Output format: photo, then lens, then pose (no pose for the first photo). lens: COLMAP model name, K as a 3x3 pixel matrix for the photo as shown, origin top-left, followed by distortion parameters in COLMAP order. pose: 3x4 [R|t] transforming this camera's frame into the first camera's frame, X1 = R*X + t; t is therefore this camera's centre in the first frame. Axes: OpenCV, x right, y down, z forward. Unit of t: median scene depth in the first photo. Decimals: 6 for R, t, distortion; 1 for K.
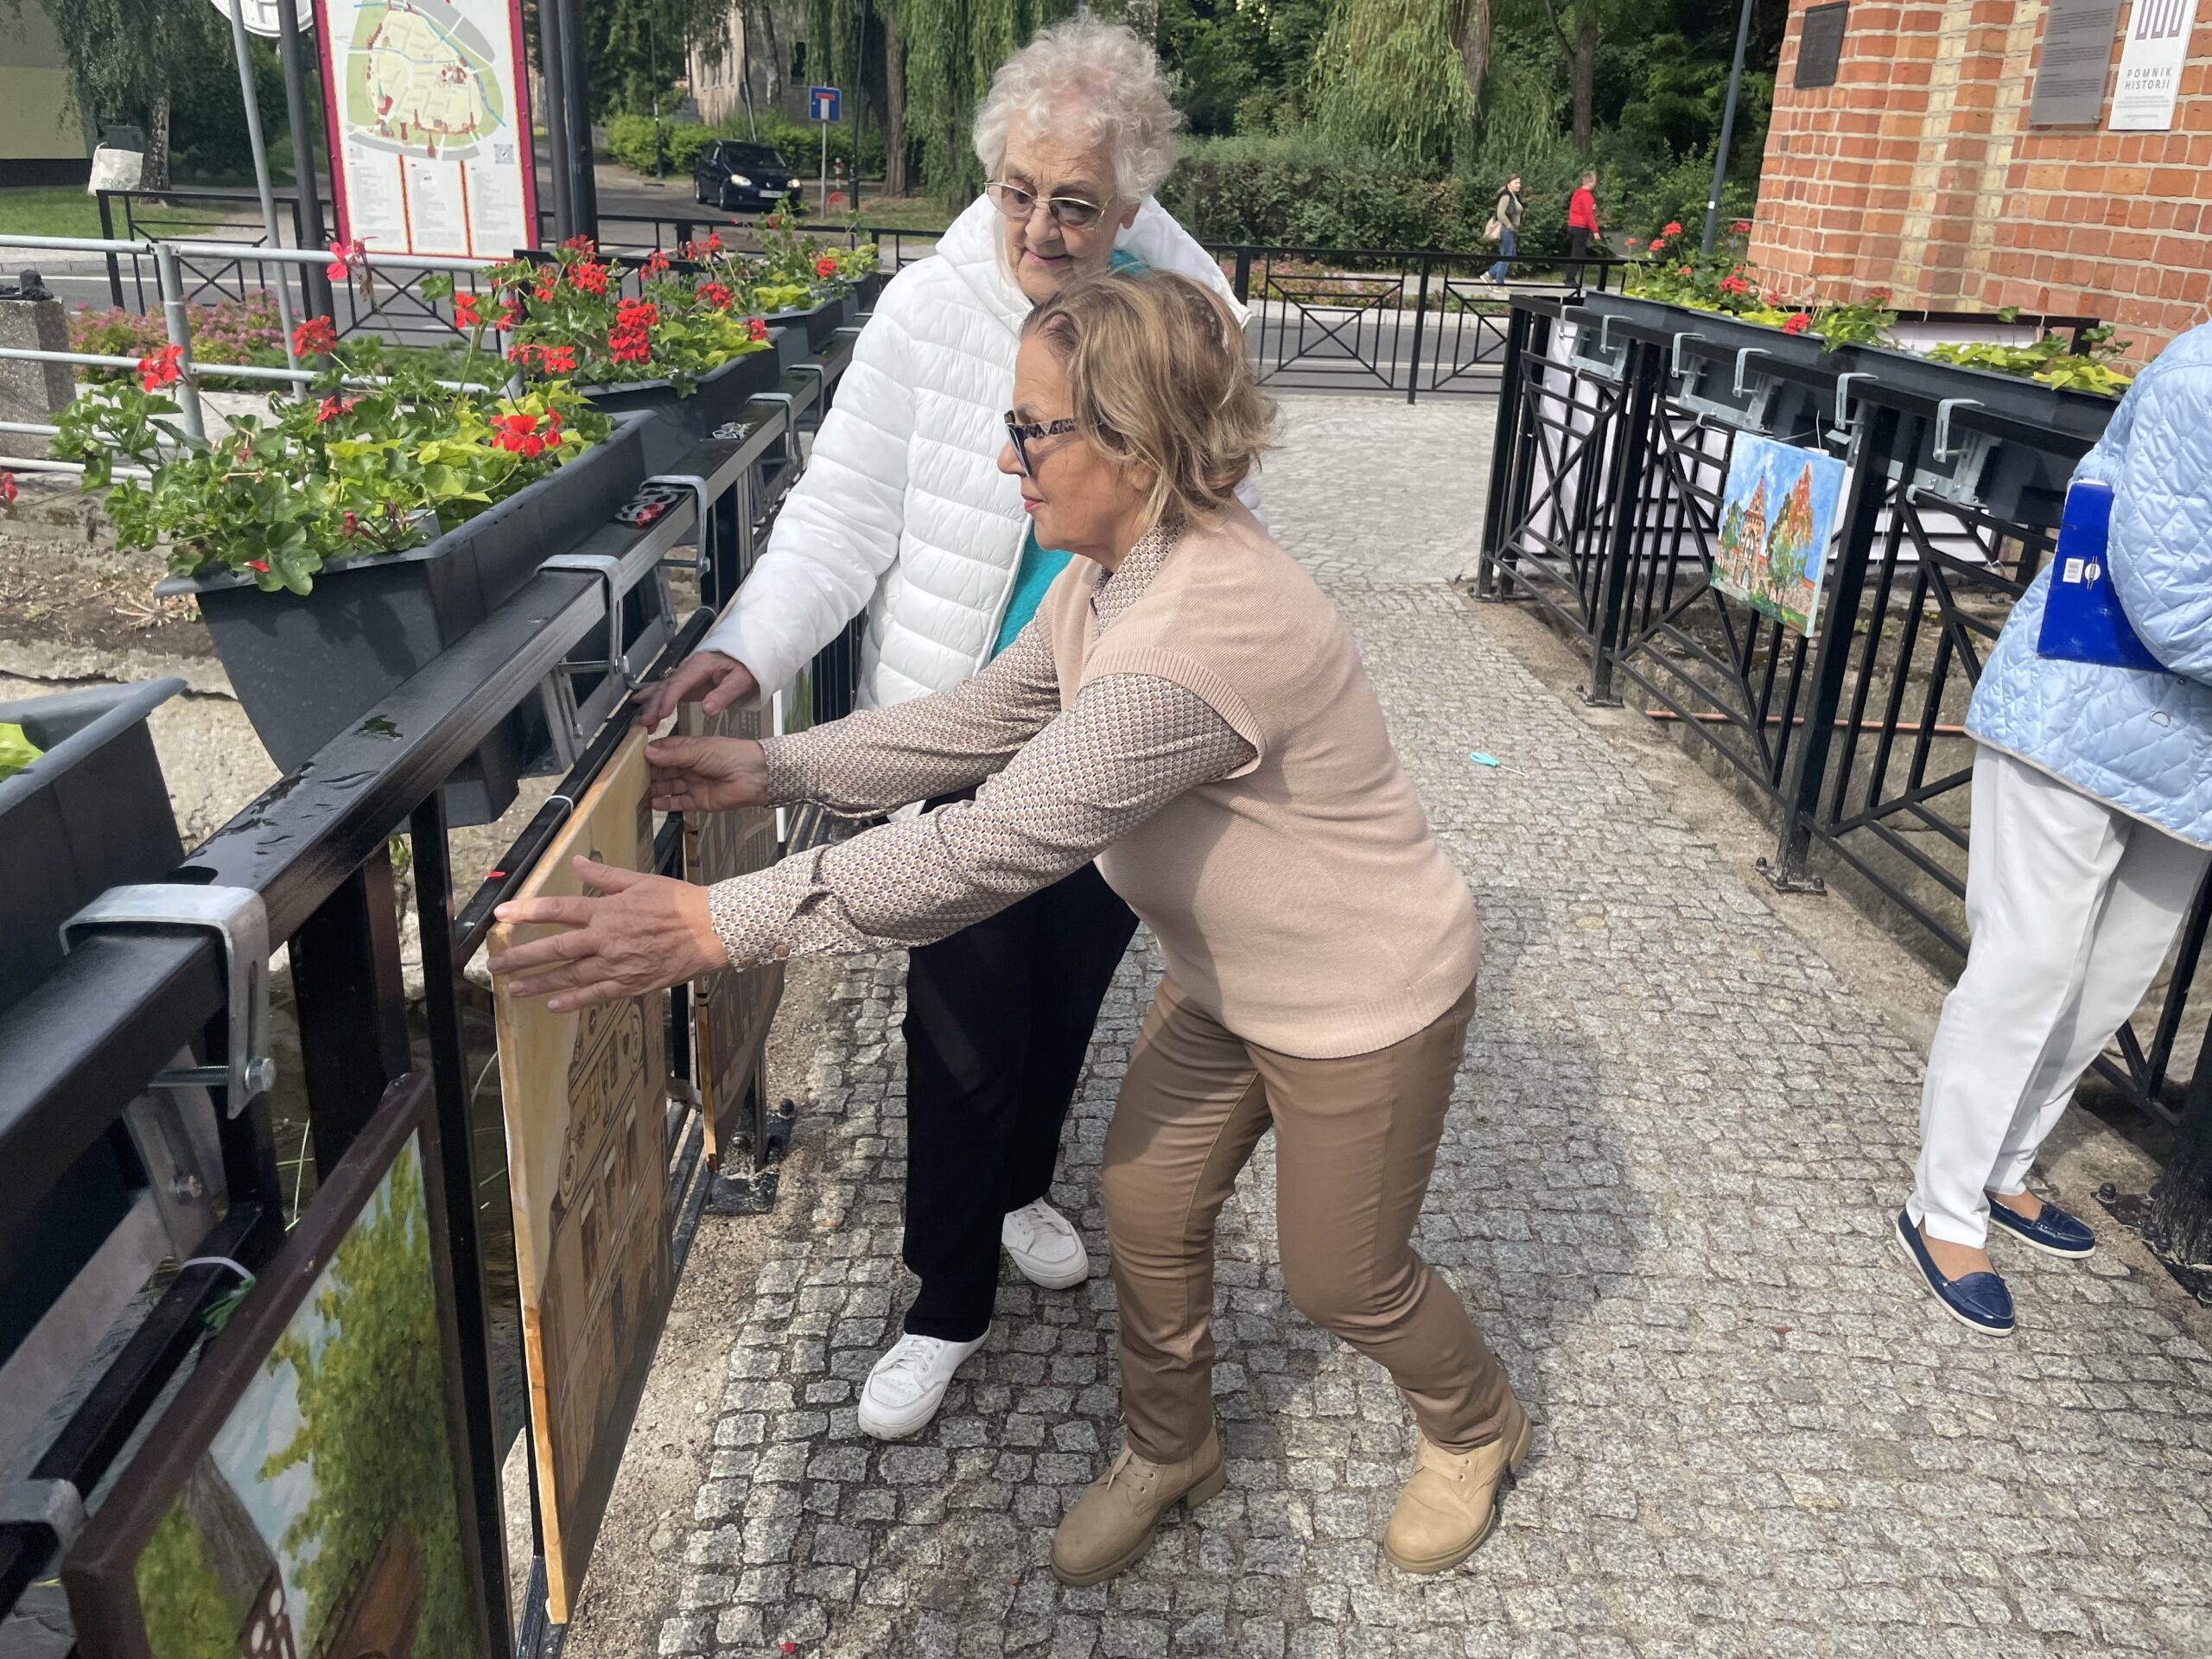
lens RADIAL K [[1703.1, 0, 1100.2], [0, 1703.1, 780.7], [0, 0, 1]] dist [0.083148, -0.119319]
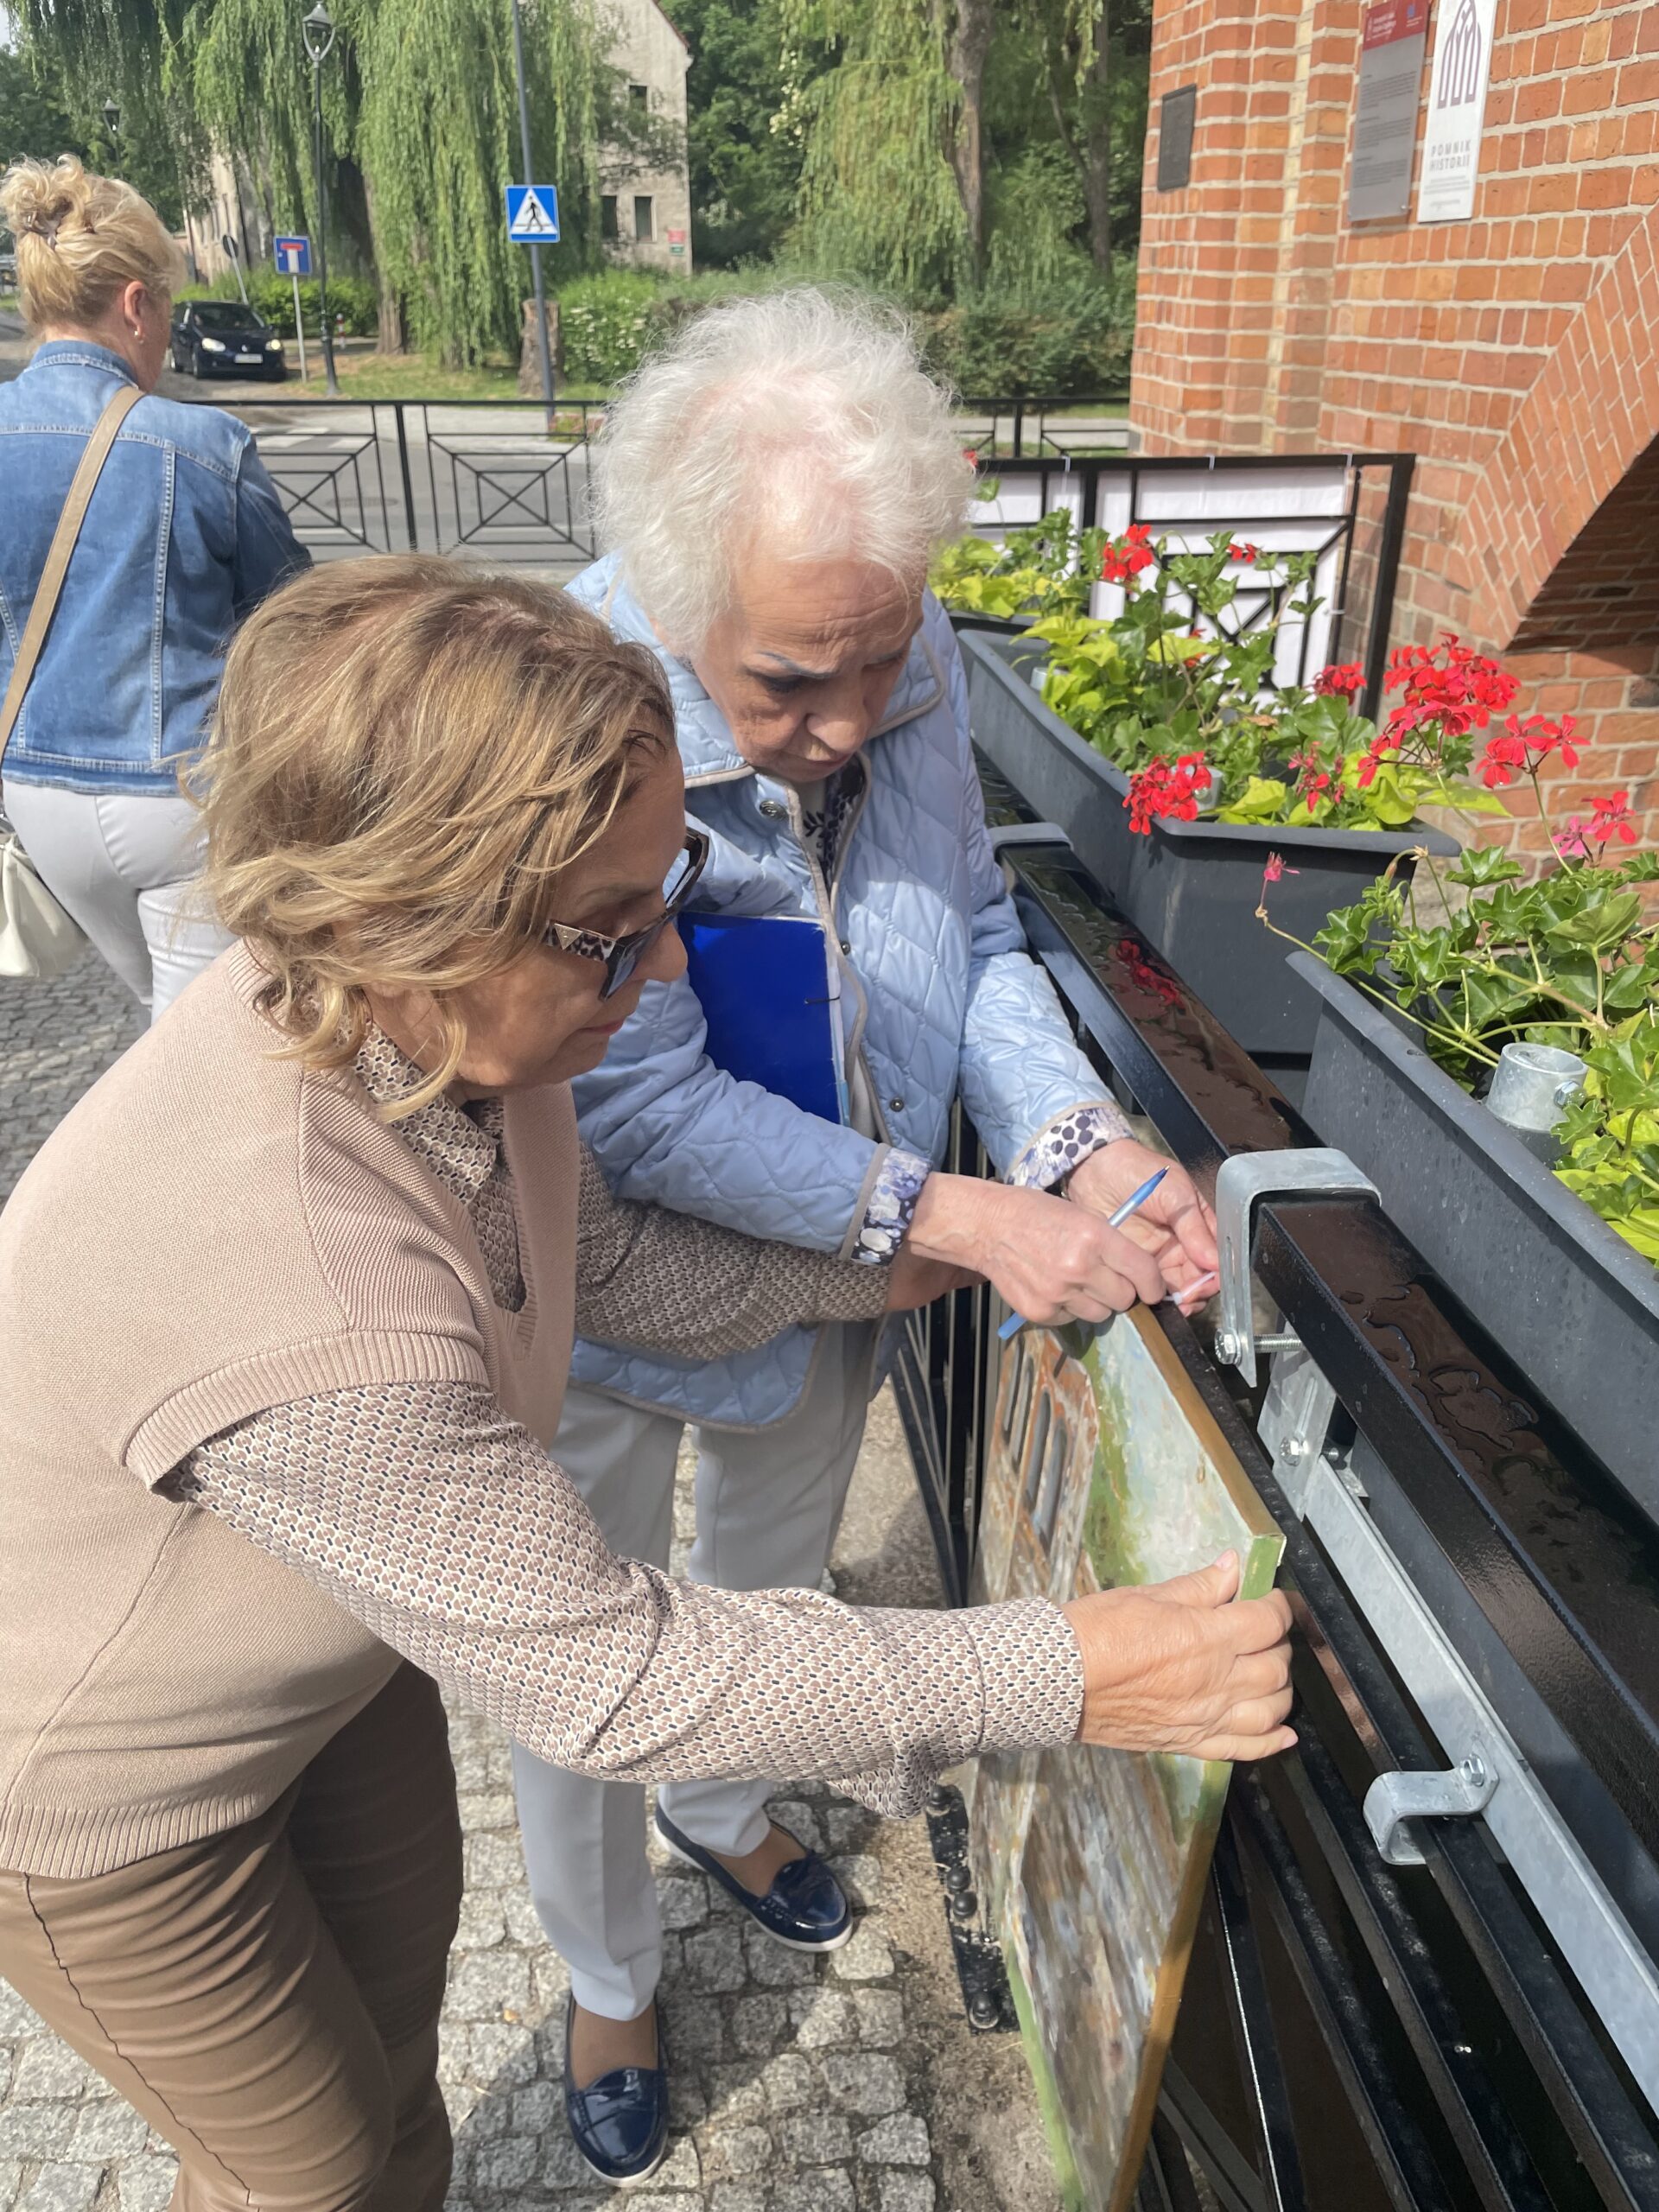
lens RADIAL K [[1703.1, 0, 829.5], [0, 1703.1, 1106.0], [0, 0, 1]] dist [0.083148, -0.119319]
pose [[0.995731, -0.072708, 0.056862, 0.160265], [0.067234, 0.993405, 0.092873, -0.032370], [-0.063240, -0.088653, 0.994053, 0.098964]]
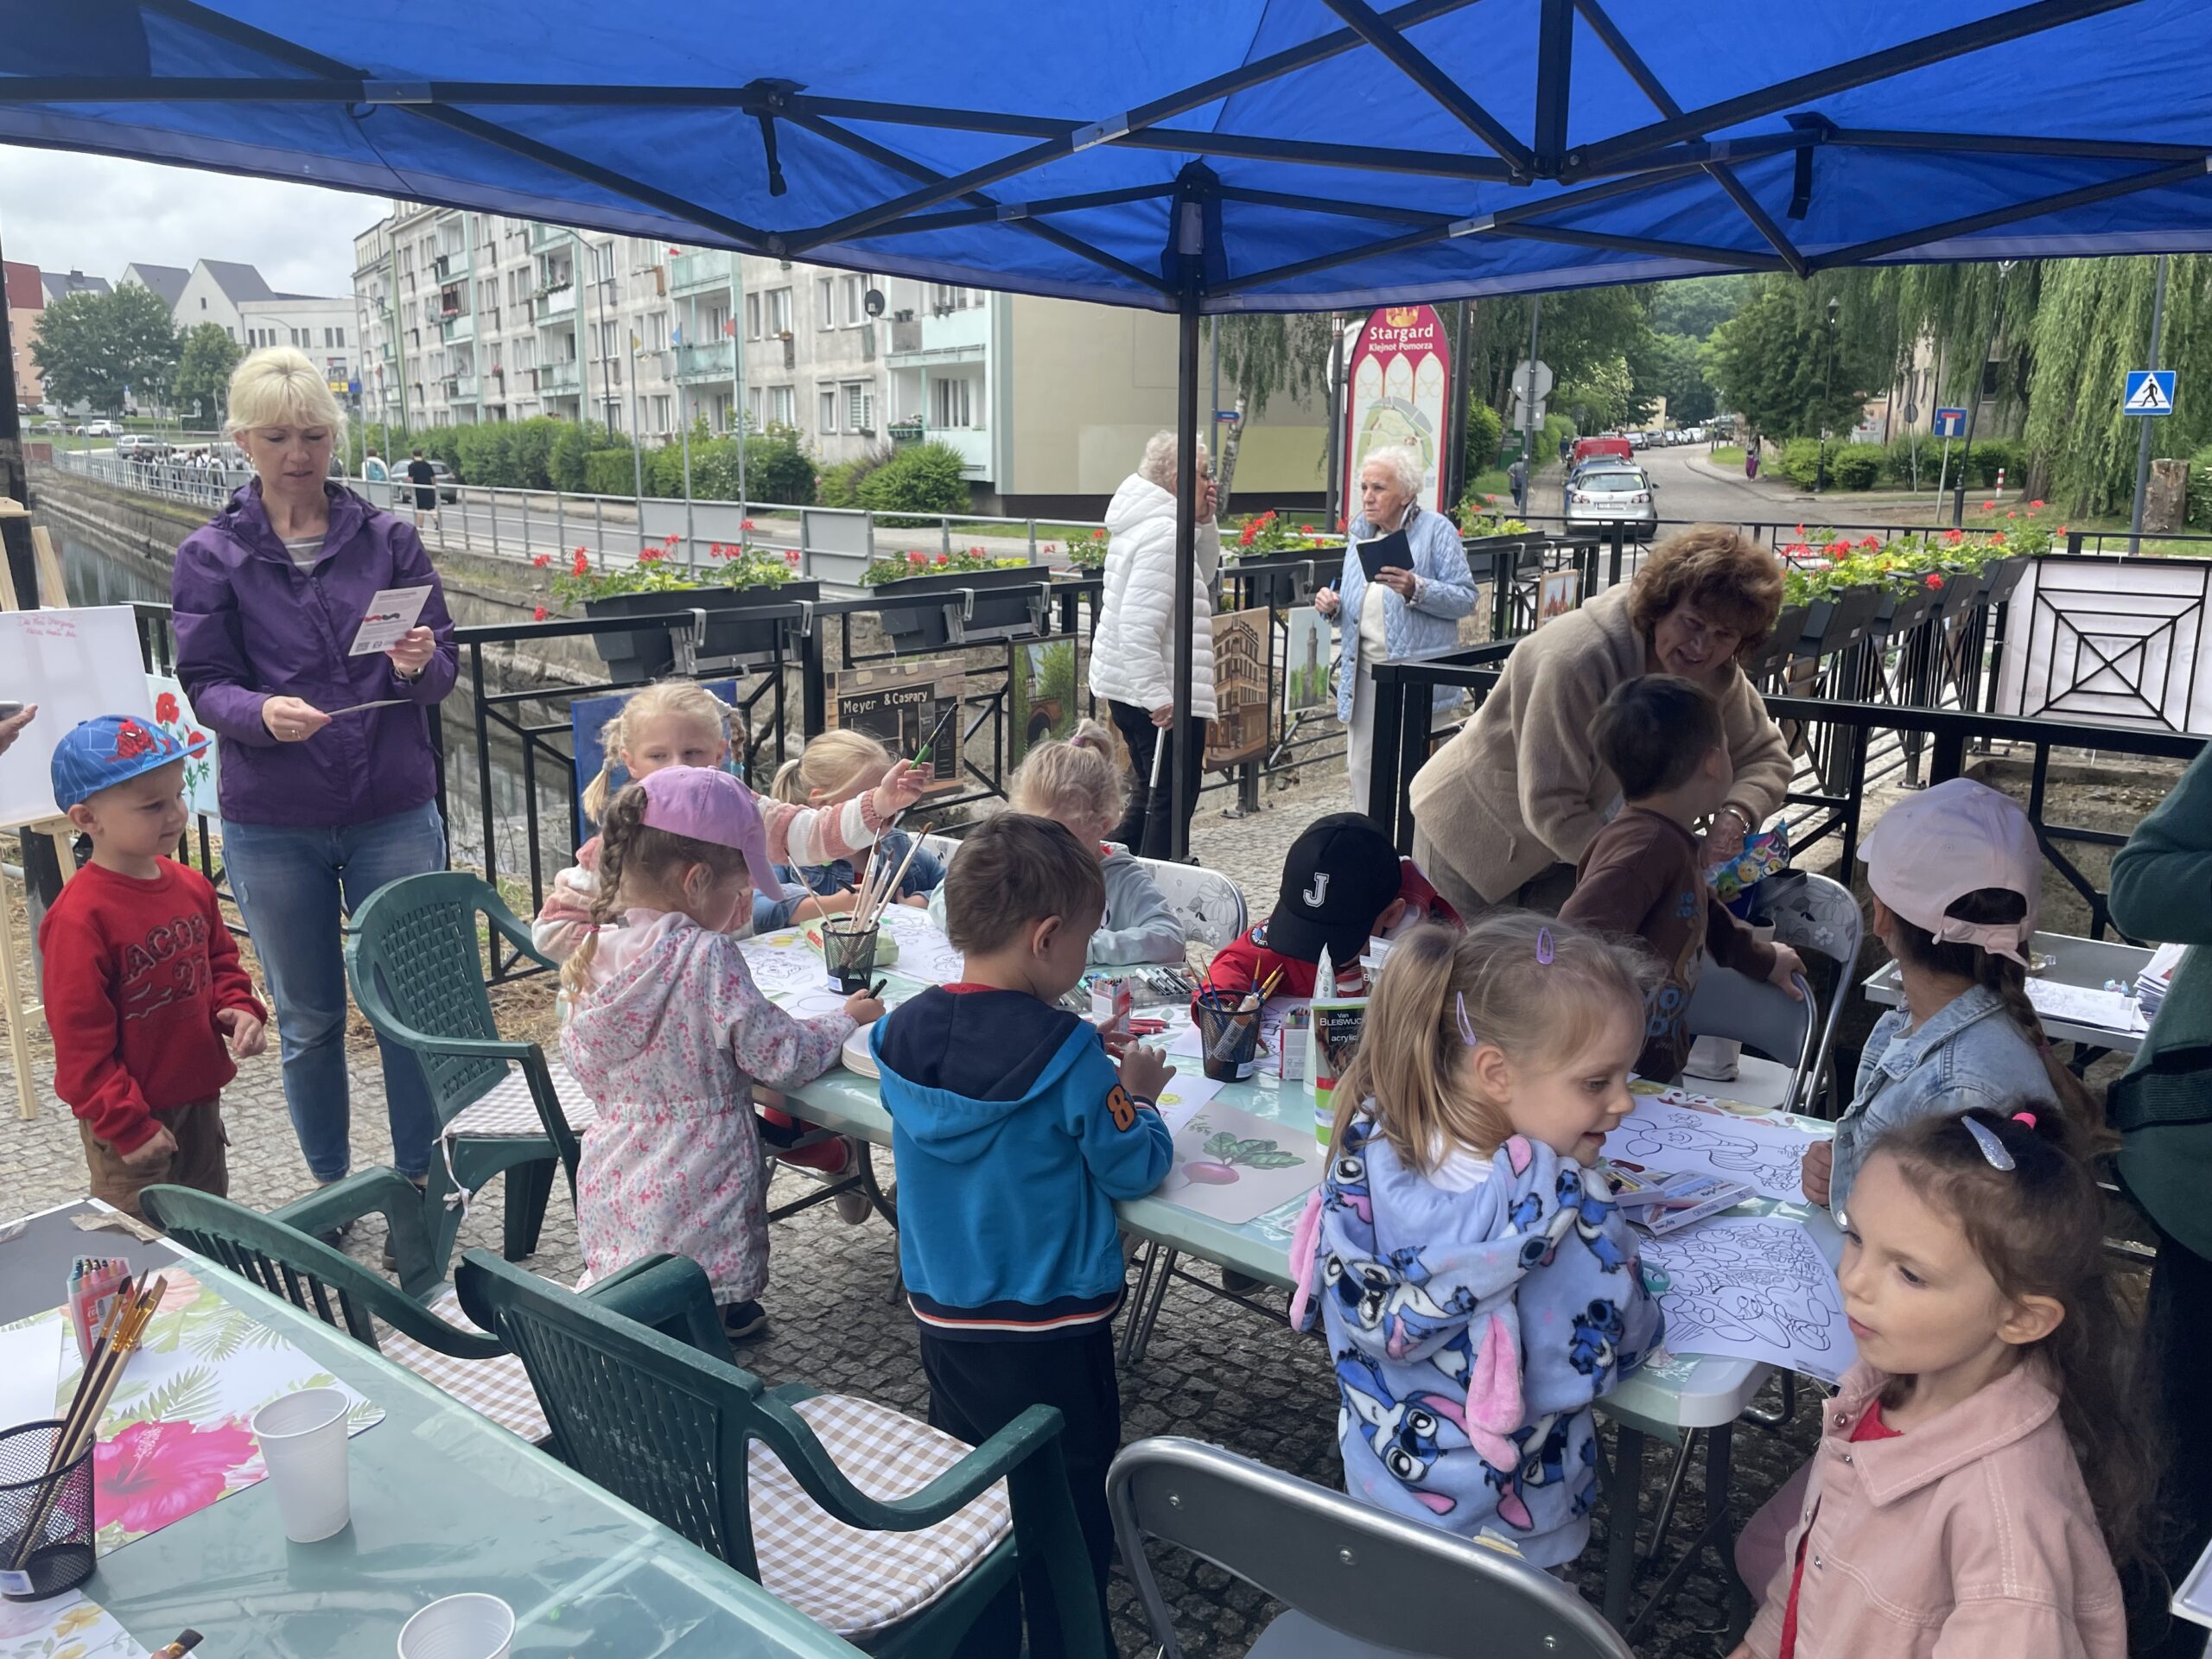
lens RADIAL K [[1703.1, 0, 1100.2], [0, 1703.1, 780.7], [0, 0, 1]] dist [0.083148, -0.119319]
pose [[0.785051, 0.082024, -0.613976, 0.392072], [-0.186820, 0.976391, -0.108434, 0.145448], [0.590586, 0.199829, 0.781841, -0.391368]]
